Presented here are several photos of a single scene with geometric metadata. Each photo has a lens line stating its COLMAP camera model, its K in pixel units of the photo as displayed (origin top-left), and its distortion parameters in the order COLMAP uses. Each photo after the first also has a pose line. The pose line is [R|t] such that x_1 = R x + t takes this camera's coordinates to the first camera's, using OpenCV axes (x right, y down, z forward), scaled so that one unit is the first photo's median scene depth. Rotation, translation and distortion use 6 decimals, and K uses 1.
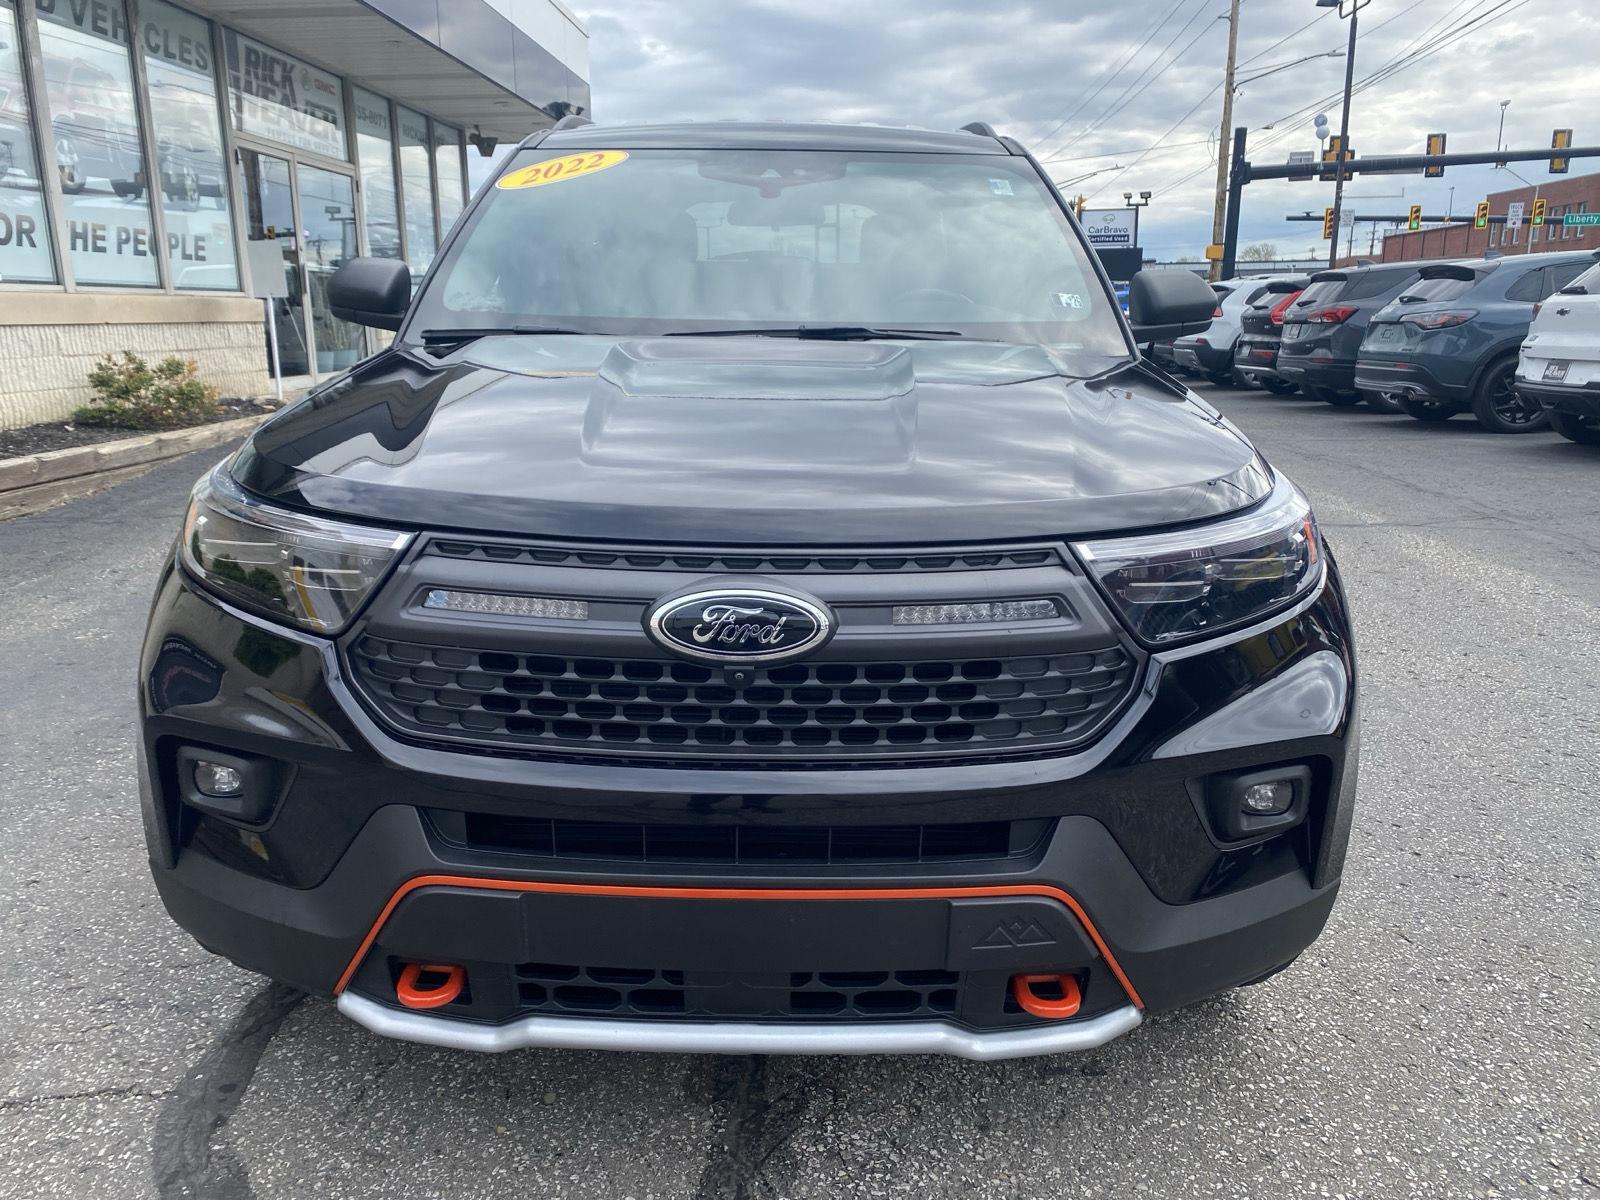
lens RADIAL K [[1223.1, 0, 785.2], [0, 1223.1, 612.8], [0, 0, 1]] dist [0.026180, -0.014646]
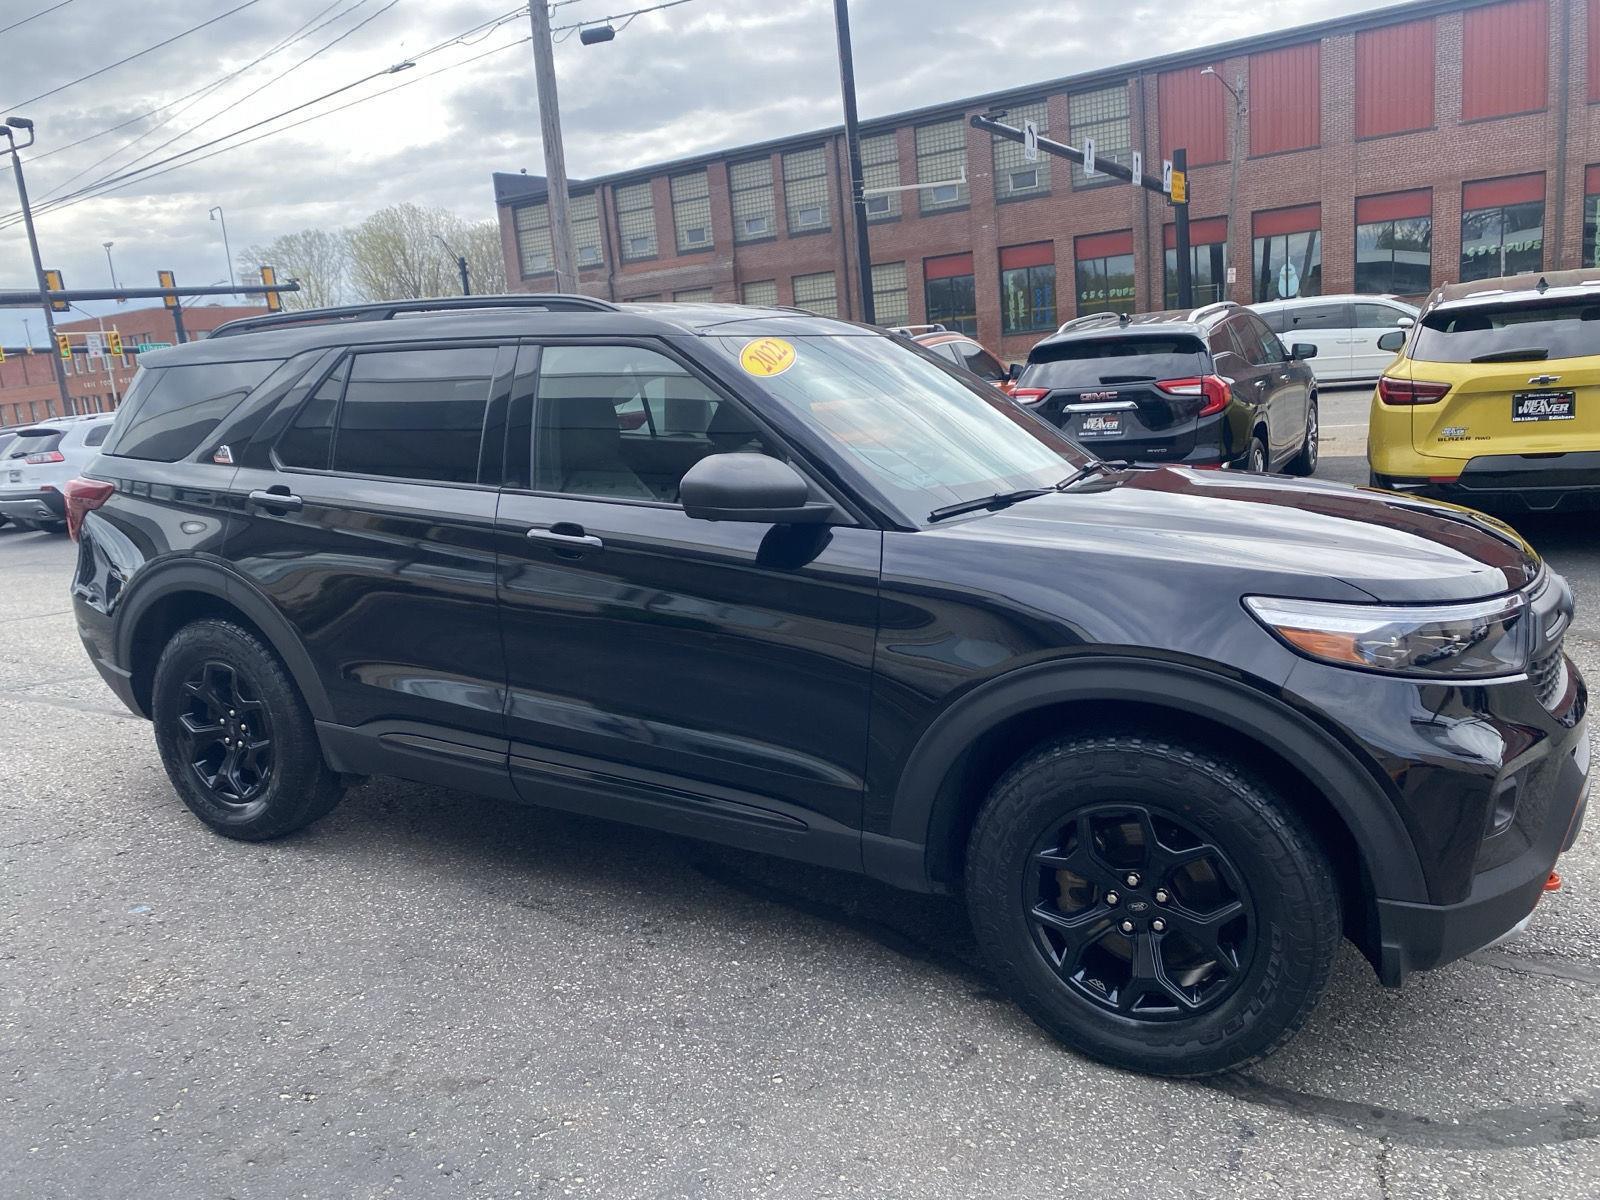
lens RADIAL K [[1223.1, 0, 779.2], [0, 1223.1, 613.4], [0, 0, 1]] dist [0.026180, -0.014646]
pose [[0.474567, -0.207490, 0.855415, -2.019019], [0.287928, 0.954949, 0.071897, -0.409203], [-0.831796, 0.212178, 0.512929, 0.931333]]
